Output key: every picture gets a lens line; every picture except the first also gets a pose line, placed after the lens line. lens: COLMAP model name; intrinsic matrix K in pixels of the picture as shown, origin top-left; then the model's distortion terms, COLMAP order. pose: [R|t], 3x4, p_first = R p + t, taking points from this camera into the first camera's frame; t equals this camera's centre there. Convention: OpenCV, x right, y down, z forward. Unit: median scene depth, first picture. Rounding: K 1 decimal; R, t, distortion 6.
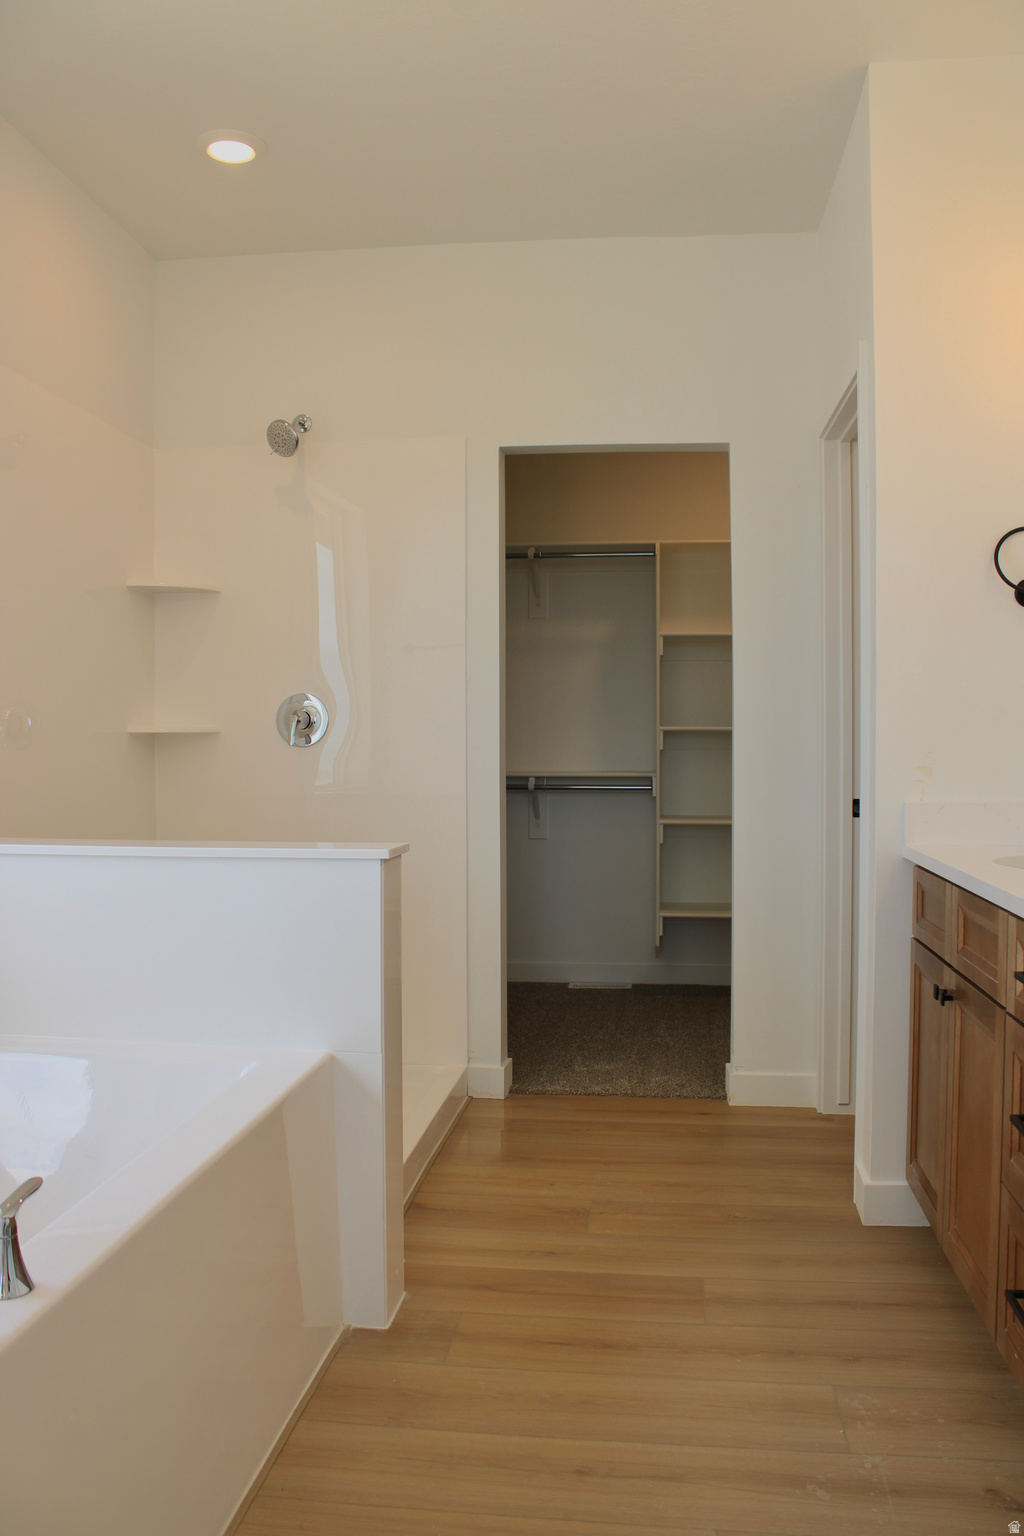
lens RADIAL K [[1300.7, 0, 512.0], [0, 1300.7, 768.0], [0, 0, 1]] dist [-0.155523, 0.141921]
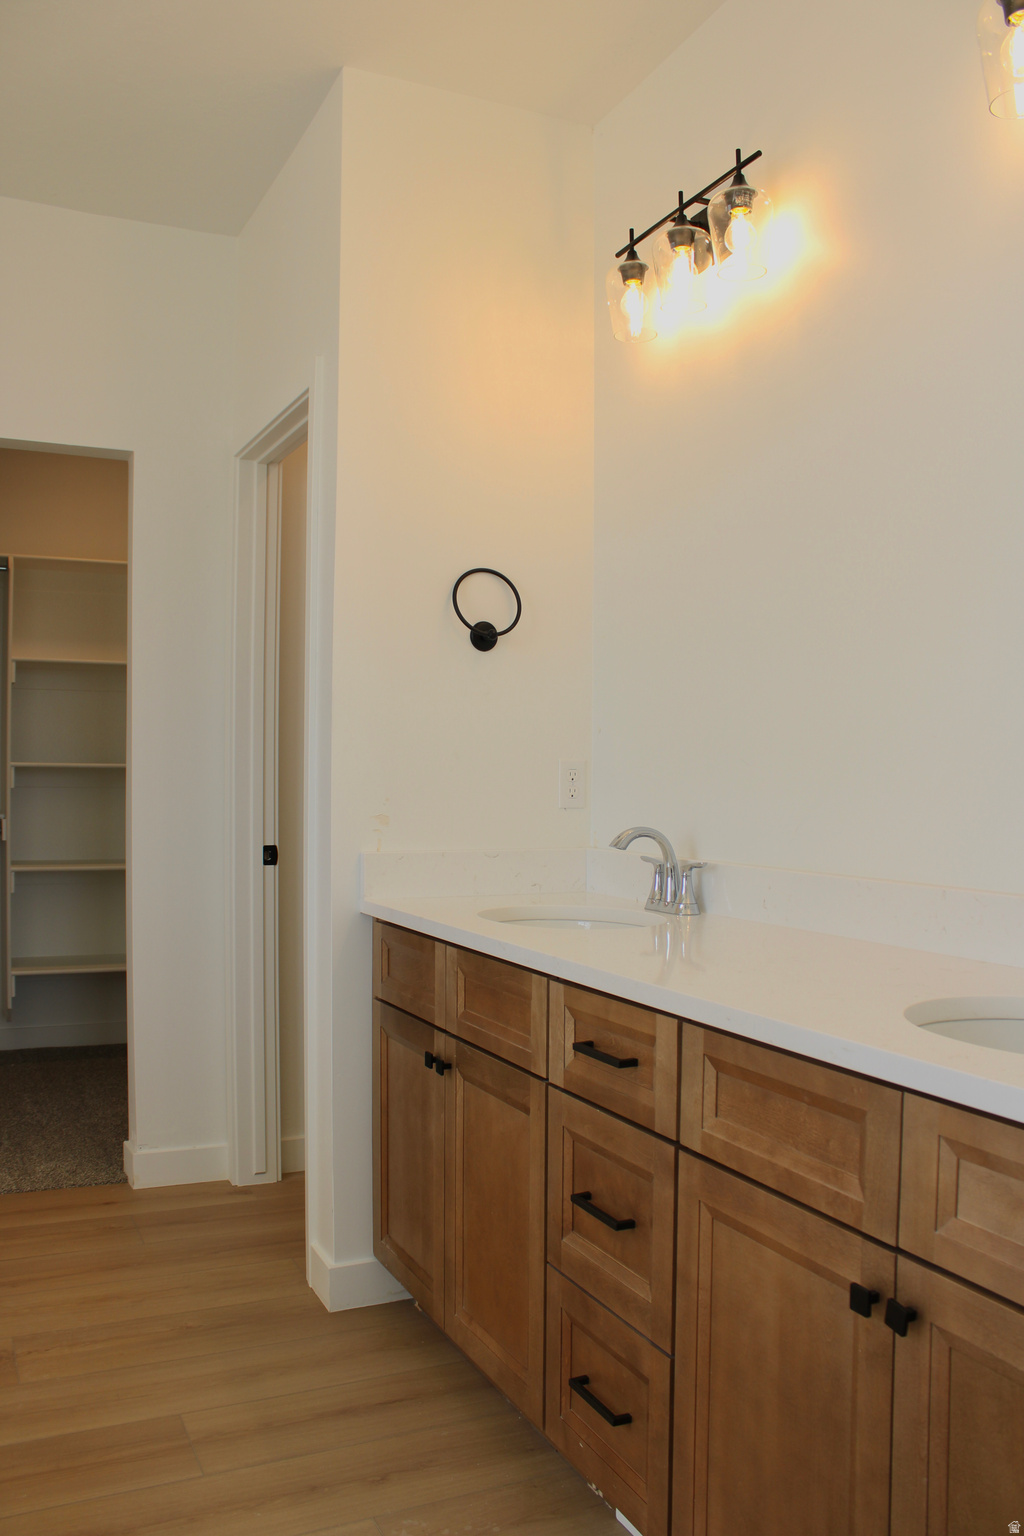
lens RADIAL K [[1300.7, 0, 512.0], [0, 1300.7, 768.0], [0, 0, 1]] dist [-0.155523, 0.141921]
pose [[0.851483, 0.006850, 0.524338, -0.092467], [0.004470, 0.999784, -0.020320, -0.015221], [-0.524363, 0.019646, 0.851268, 0.131732]]
